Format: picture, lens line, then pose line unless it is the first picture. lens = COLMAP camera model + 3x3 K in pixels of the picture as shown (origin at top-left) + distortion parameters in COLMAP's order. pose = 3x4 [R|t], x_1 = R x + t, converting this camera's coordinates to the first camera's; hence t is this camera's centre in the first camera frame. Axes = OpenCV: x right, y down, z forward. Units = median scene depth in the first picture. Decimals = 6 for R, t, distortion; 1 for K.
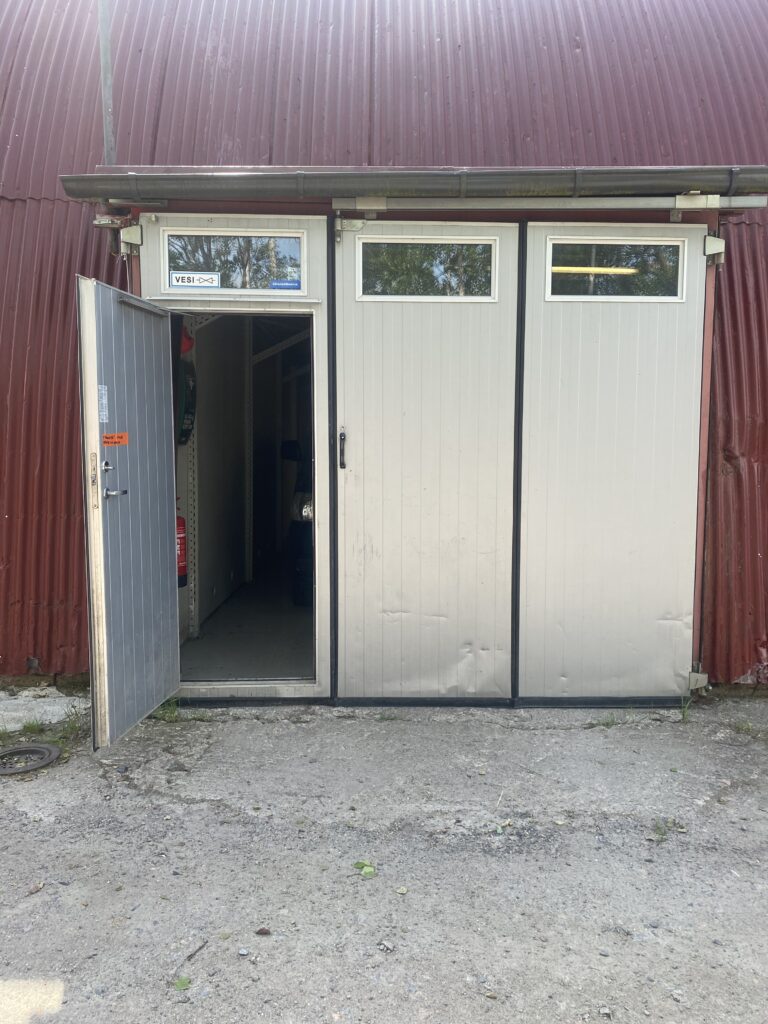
lens RADIAL K [[814.0, 0, 380.5], [0, 814.0, 505.2], [0, 0, 1]] dist [0.002080, 0.004552]
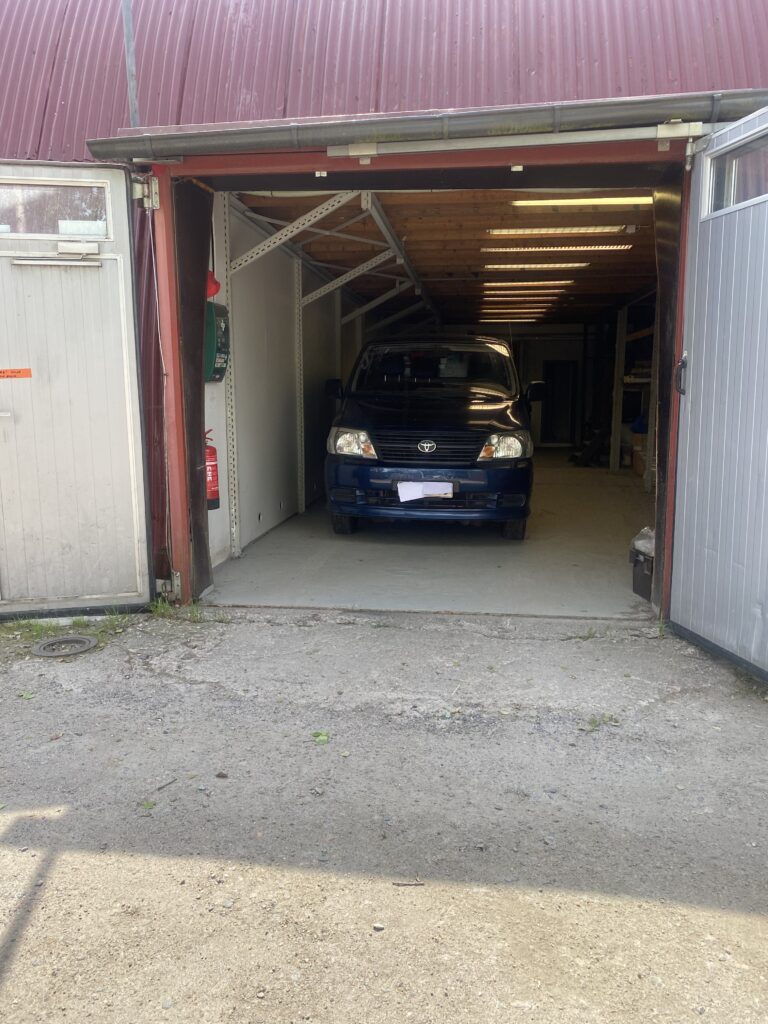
lens RADIAL K [[832.8, 0, 383.8], [0, 832.8, 511.4], [0, 0, 1]] dist [0.008713, -0.009570]
pose [[0.988850, 0.009248, -0.148628, 0.189537], [0.001436, 0.997431, 0.071618, 0.026650], [0.148908, -0.071033, 0.986296, -0.115592]]
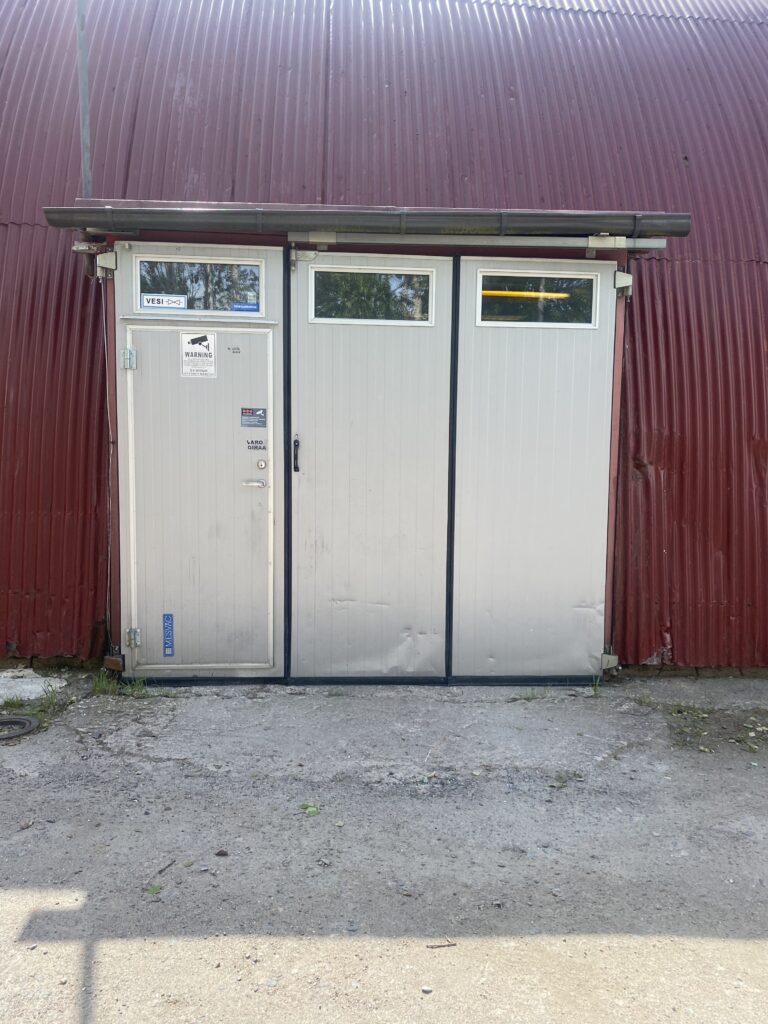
lens RADIAL K [[840.5, 0, 387.5], [0, 840.5, 511.4], [0, 0, 1]] dist [-0.000672, 0.005045]
pose [[0.998766, 0.006287, 0.049263, 0.024364], [-0.005984, 0.999962, -0.006289, 0.017274], [-0.049301, 0.005986, 0.998766, -0.172120]]
